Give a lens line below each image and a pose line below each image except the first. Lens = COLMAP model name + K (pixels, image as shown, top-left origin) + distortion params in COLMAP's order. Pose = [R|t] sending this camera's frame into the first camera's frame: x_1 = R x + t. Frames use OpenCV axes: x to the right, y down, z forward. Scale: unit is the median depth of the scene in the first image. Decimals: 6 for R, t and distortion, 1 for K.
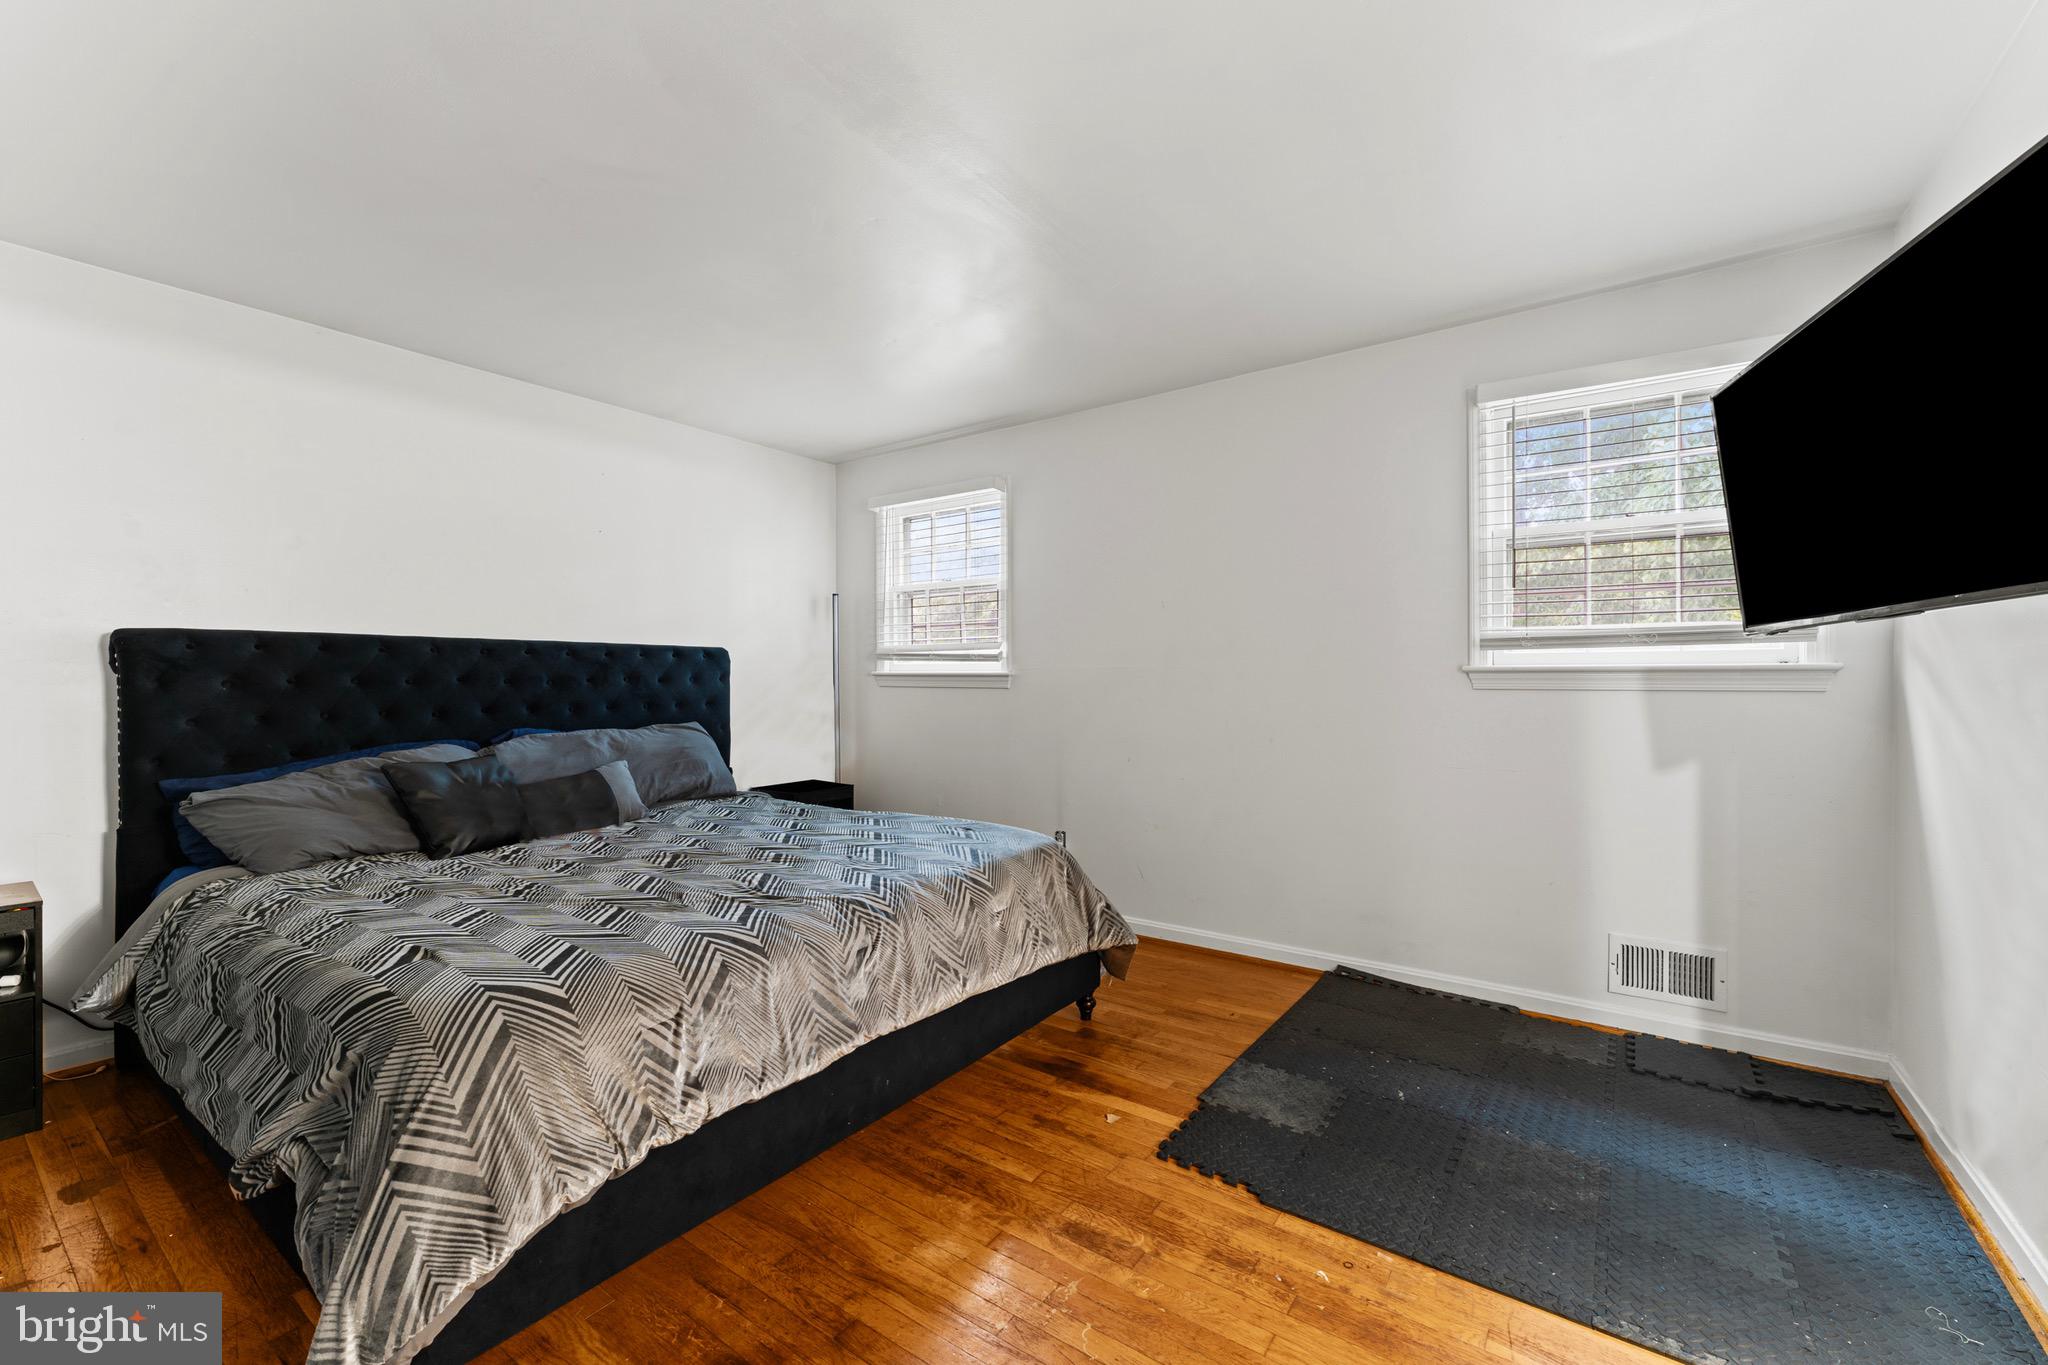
lens RADIAL K [[823.1, 0, 1034.1], [0, 823.1, 682.4], [0, 0, 1]] dist [0.001822, 0.000326]
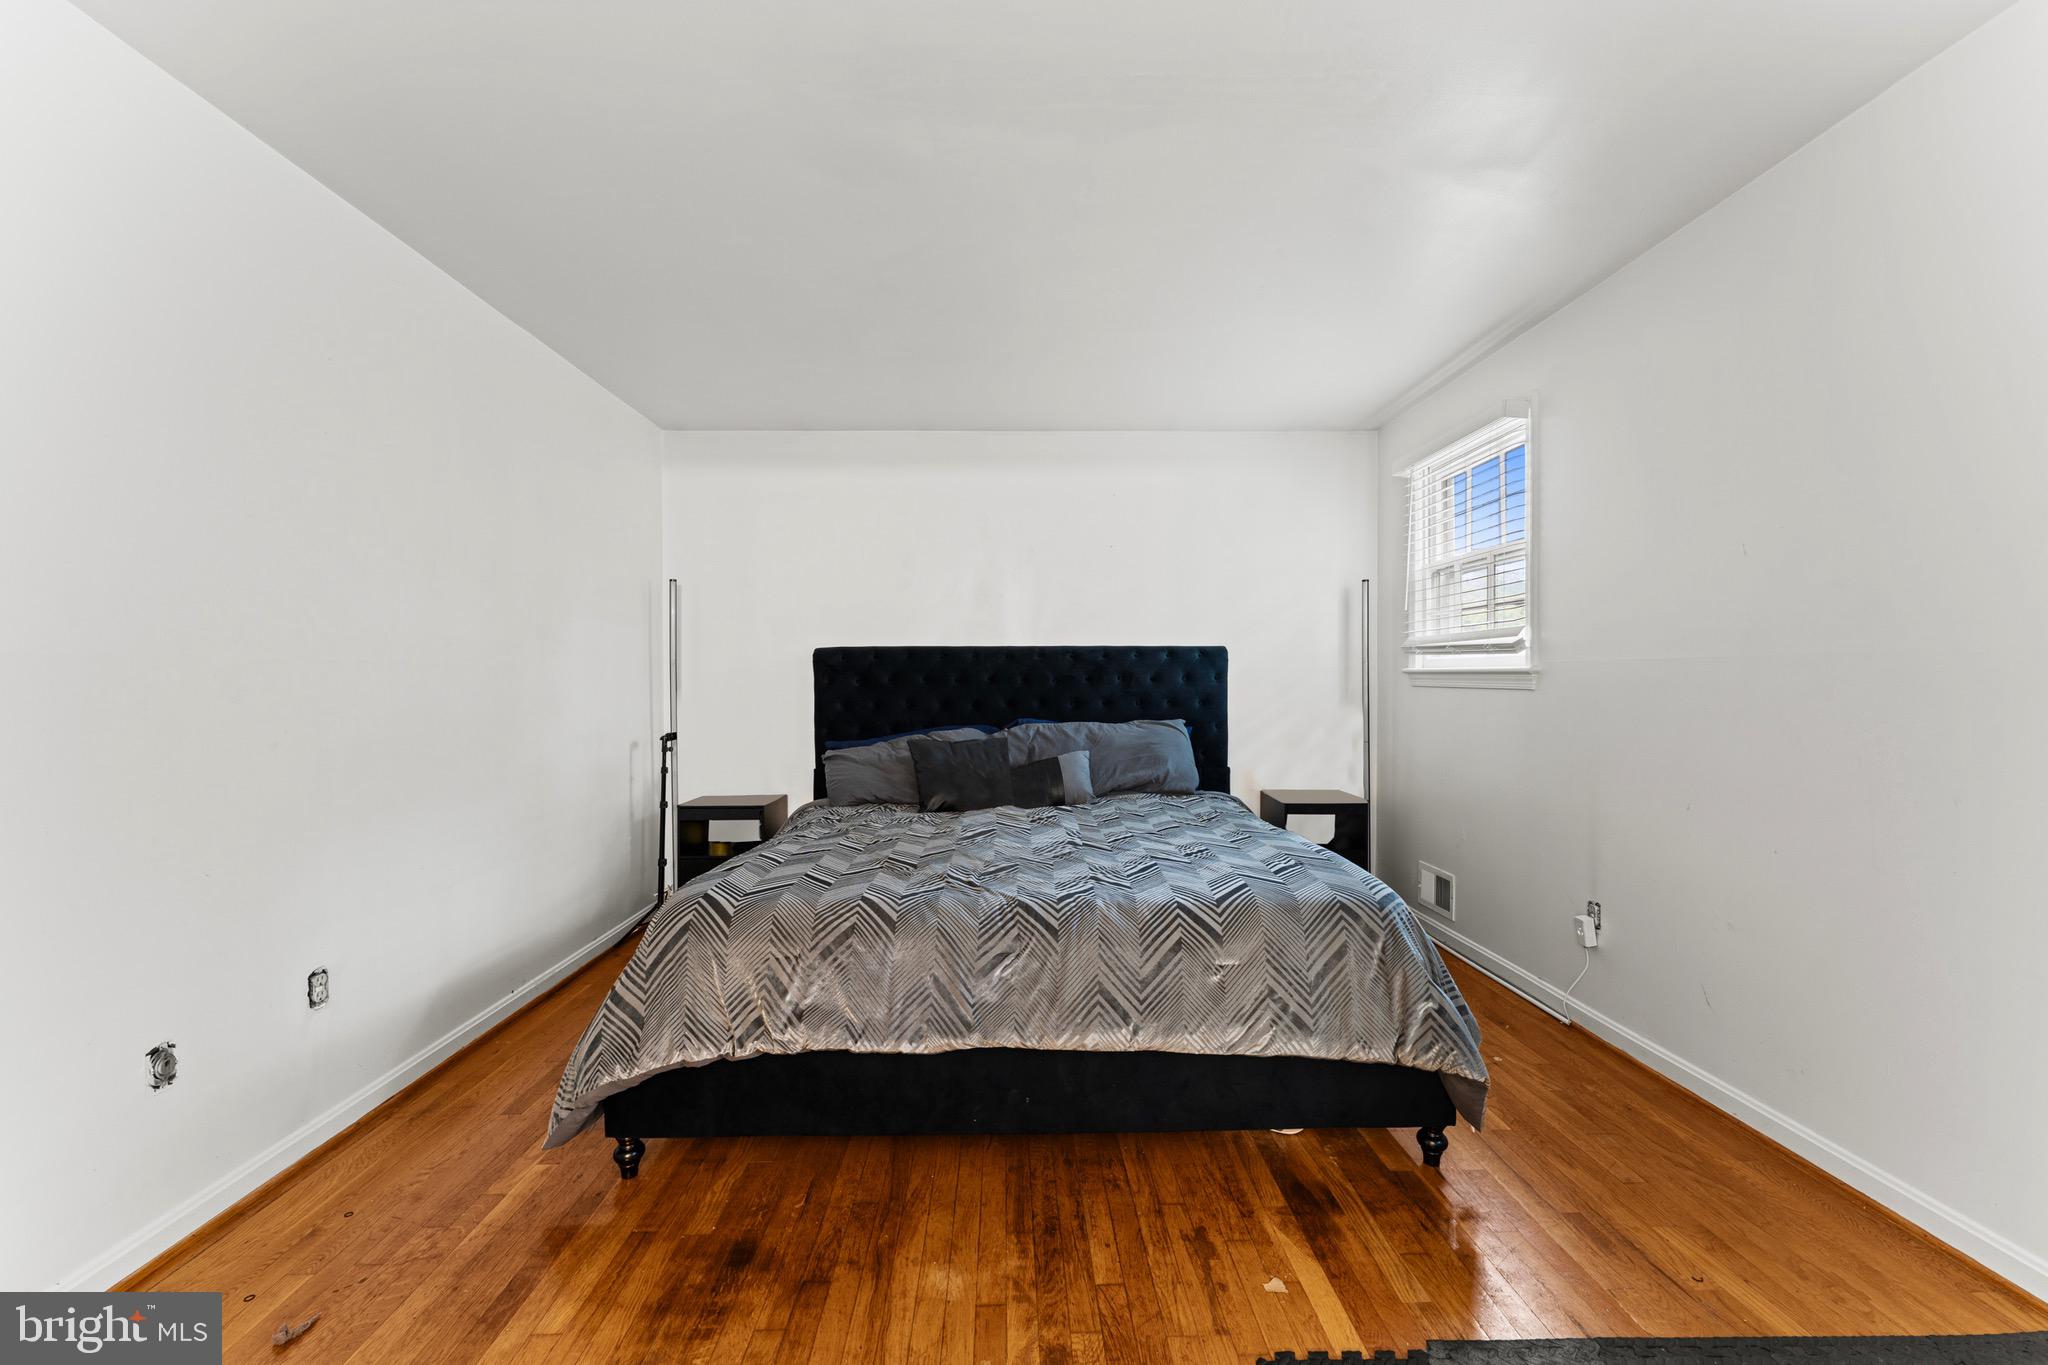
lens RADIAL K [[835.7, 0, 1023.6], [0, 835.7, 697.1], [0, 0, 1]] dist [0.001177, 0.000077]
pose [[0.595381, 0.016990, -0.803264, 0.531365], [-0.002432, 0.999810, 0.019345, 0.000795], [0.803440, -0.009565, 0.595309, 0.384662]]
